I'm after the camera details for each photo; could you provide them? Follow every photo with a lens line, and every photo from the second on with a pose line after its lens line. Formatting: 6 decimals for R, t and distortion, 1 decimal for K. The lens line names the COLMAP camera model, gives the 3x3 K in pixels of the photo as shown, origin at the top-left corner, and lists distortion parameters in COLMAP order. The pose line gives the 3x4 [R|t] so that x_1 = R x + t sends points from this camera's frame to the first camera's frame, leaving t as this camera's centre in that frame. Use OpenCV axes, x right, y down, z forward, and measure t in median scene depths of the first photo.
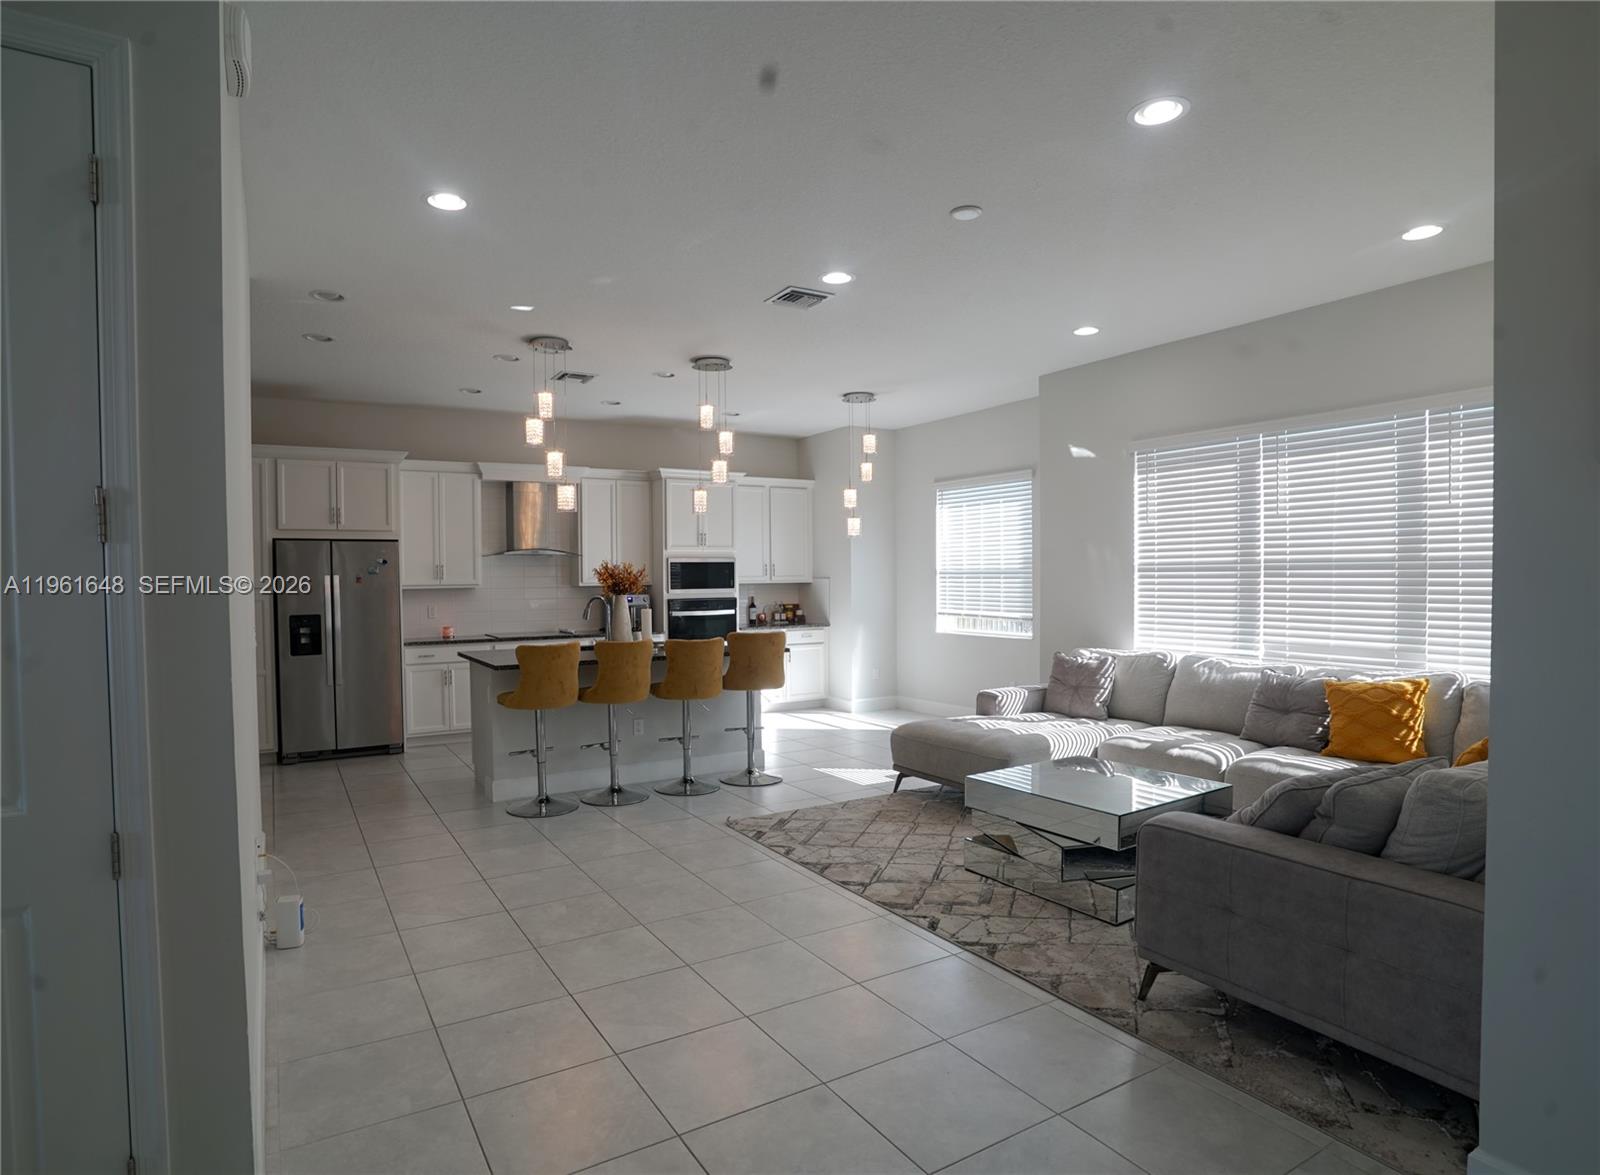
lens RADIAL K [[907.1, 0, 789.7], [0, 907.1, 595.4], [0, 0, 1]] dist [-0.070280, 0.000818]
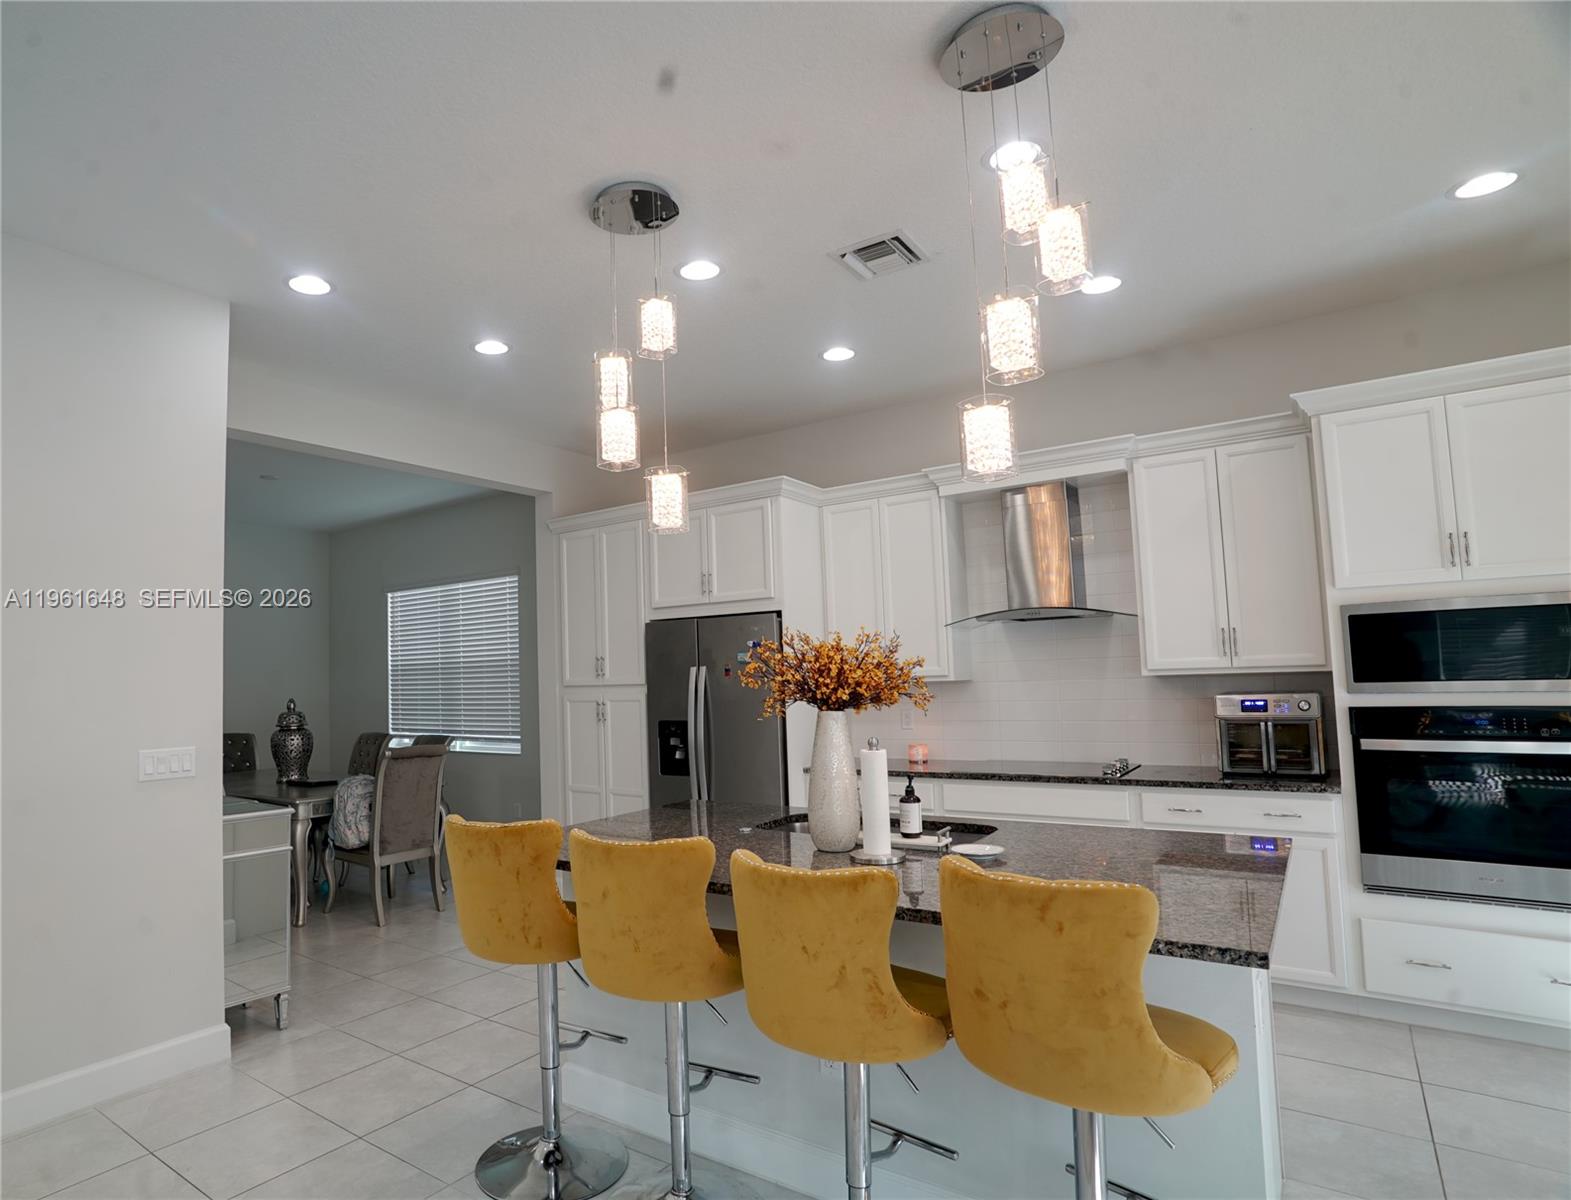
lens RADIAL K [[898.8, 0, 654.4], [0, 898.8, 605.8], [0, 0, 1]] dist [-0.092021, 0.050138]
pose [[0.340468, -0.073820, -0.937354, 0.158616], [0.005522, 0.997053, -0.076516, -0.016563], [0.940240, 0.020875, 0.339872, 0.731408]]
